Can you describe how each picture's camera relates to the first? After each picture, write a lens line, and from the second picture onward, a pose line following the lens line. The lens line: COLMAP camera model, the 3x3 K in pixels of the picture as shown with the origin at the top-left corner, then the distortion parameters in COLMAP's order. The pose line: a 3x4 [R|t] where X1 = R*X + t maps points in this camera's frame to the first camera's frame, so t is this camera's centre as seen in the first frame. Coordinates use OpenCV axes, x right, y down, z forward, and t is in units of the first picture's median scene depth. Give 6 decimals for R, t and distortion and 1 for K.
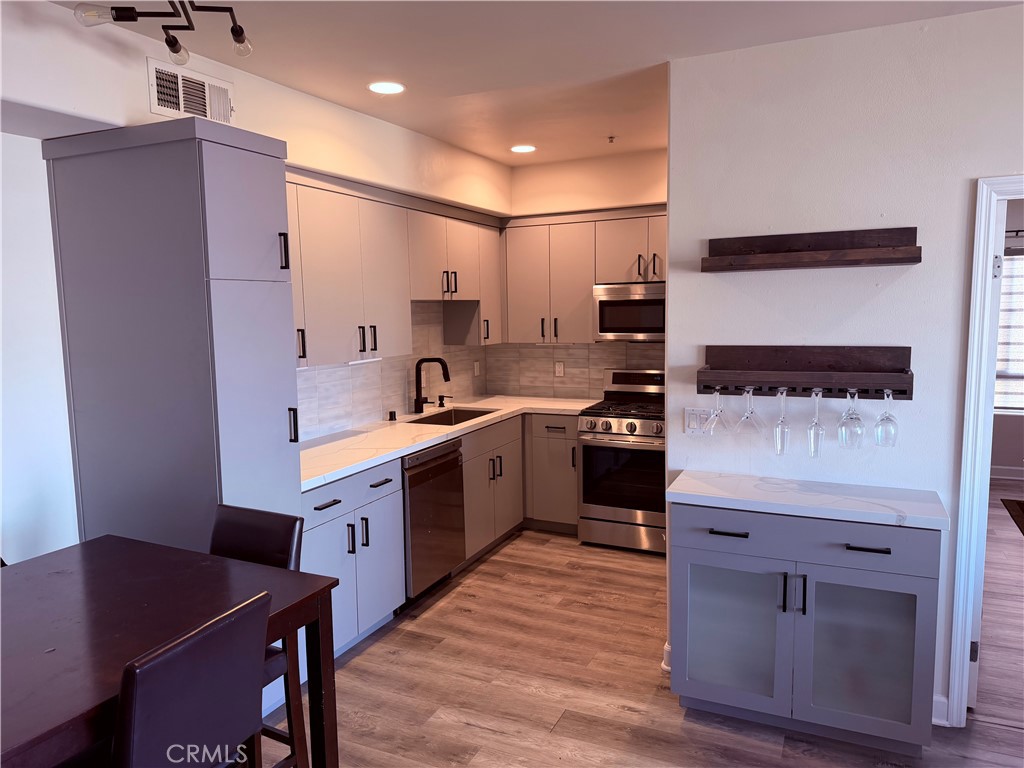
lens RADIAL K [[722.8, 0, 489.9], [0, 722.8, 383.2], [0, 0, 1]] dist [0.040898, -0.028877]
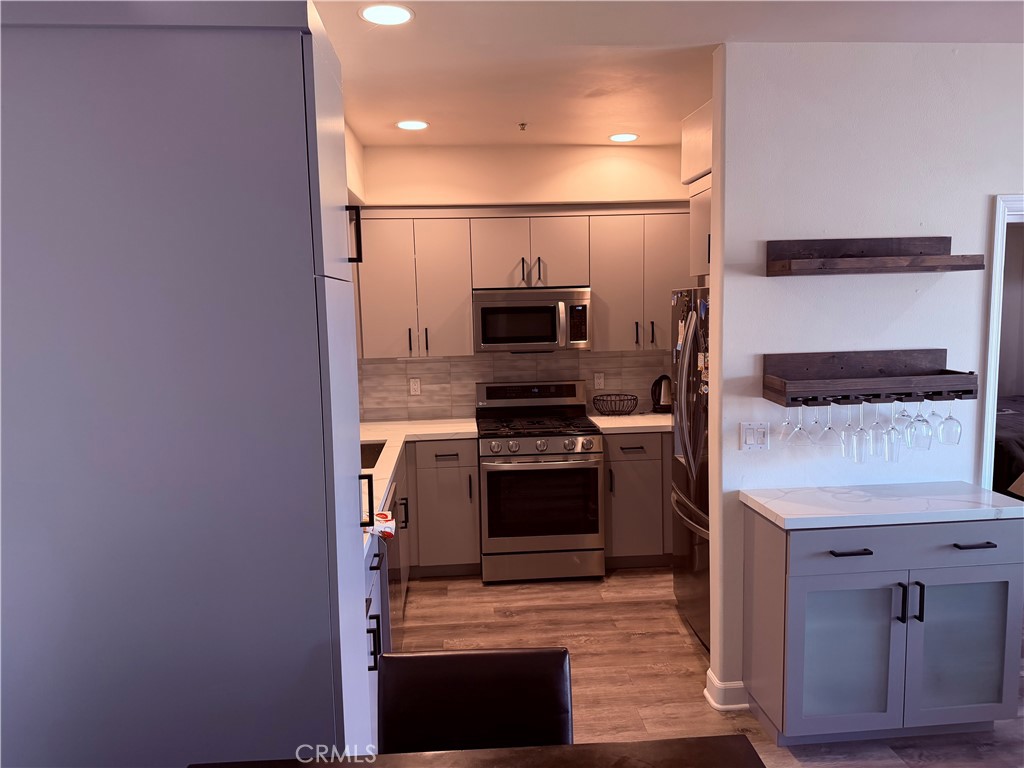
lens RADIAL K [[722.8, 0, 512.5], [0, 722.8, 383.6], [0, 0, 1]] dist [0.040898, -0.028877]
pose [[0.853910, -0.057886, 0.517191, -0.306565], [0.062693, 0.997999, 0.008190, -0.028111], [-0.516630, 0.025431, 0.855831, 0.242115]]
